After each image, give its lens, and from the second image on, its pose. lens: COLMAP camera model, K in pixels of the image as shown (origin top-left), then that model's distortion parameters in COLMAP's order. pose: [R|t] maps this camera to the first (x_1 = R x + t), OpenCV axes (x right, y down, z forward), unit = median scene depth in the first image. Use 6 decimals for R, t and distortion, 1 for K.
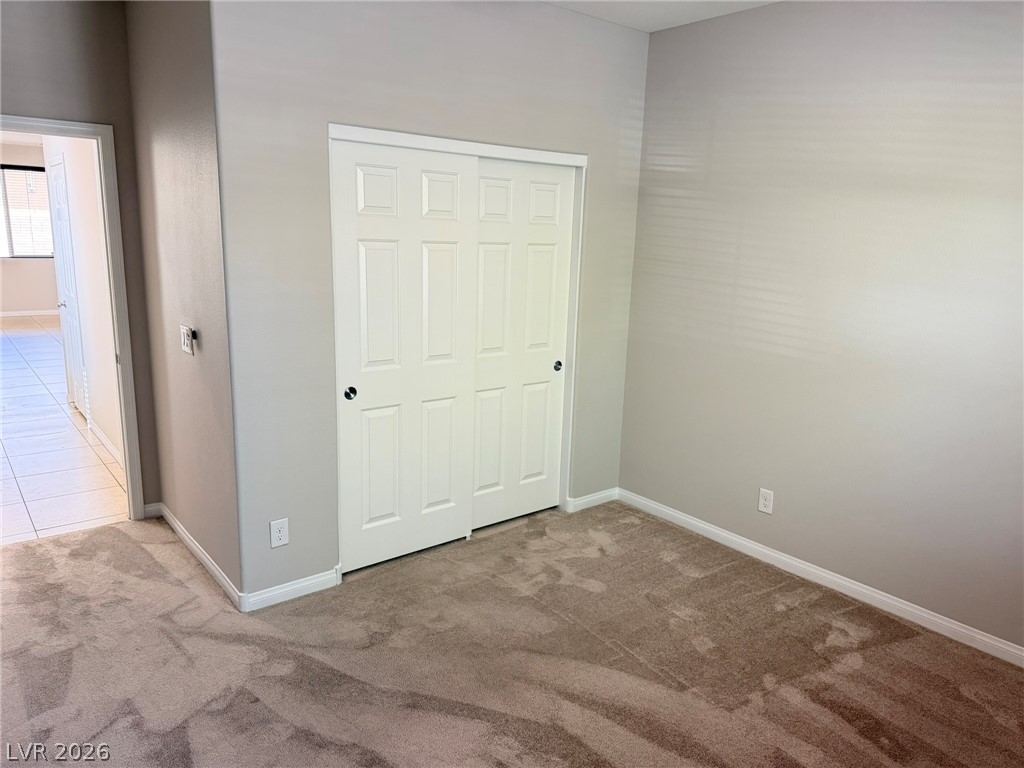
lens RADIAL K [[711.7, 0, 514.1], [0, 711.7, 391.5], [0, 0, 1]] dist [0.081055, -0.104311]
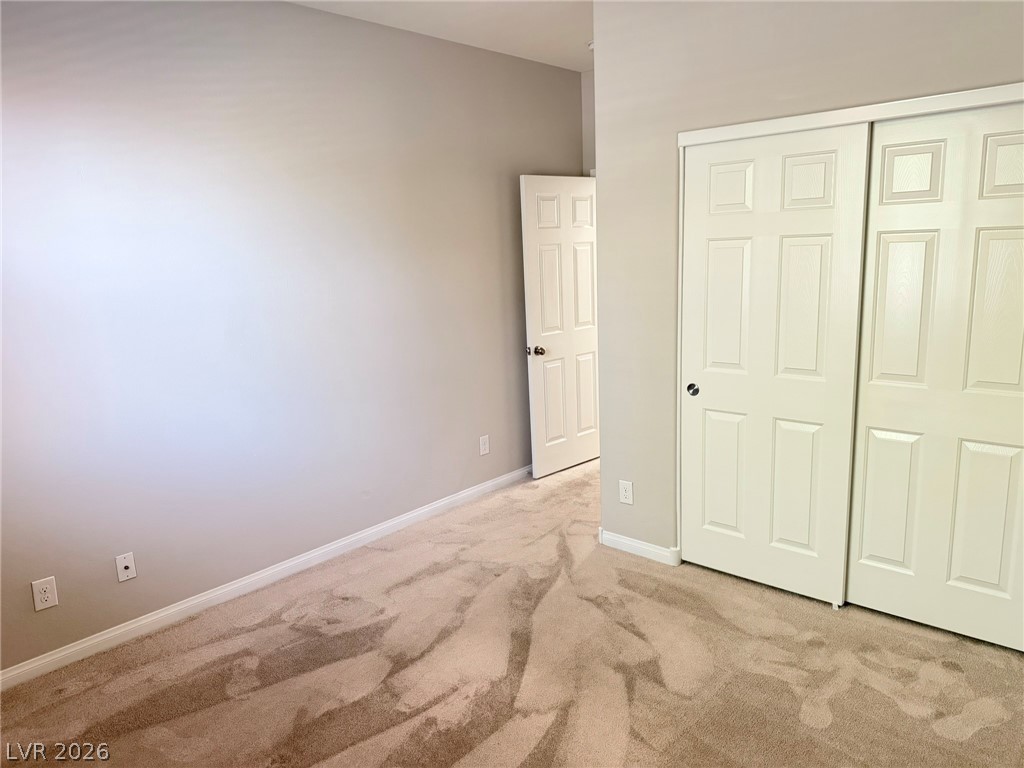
lens RADIAL K [[711.7, 0, 515.8], [0, 711.7, 390.1], [0, 0, 1]] dist [0.081055, -0.104311]
pose [[0.162050, 0.166579, -0.972621, 0.800807], [-0.166606, 0.976117, 0.139420, -0.107137], [0.972616, 0.139451, 0.185932, 0.611512]]
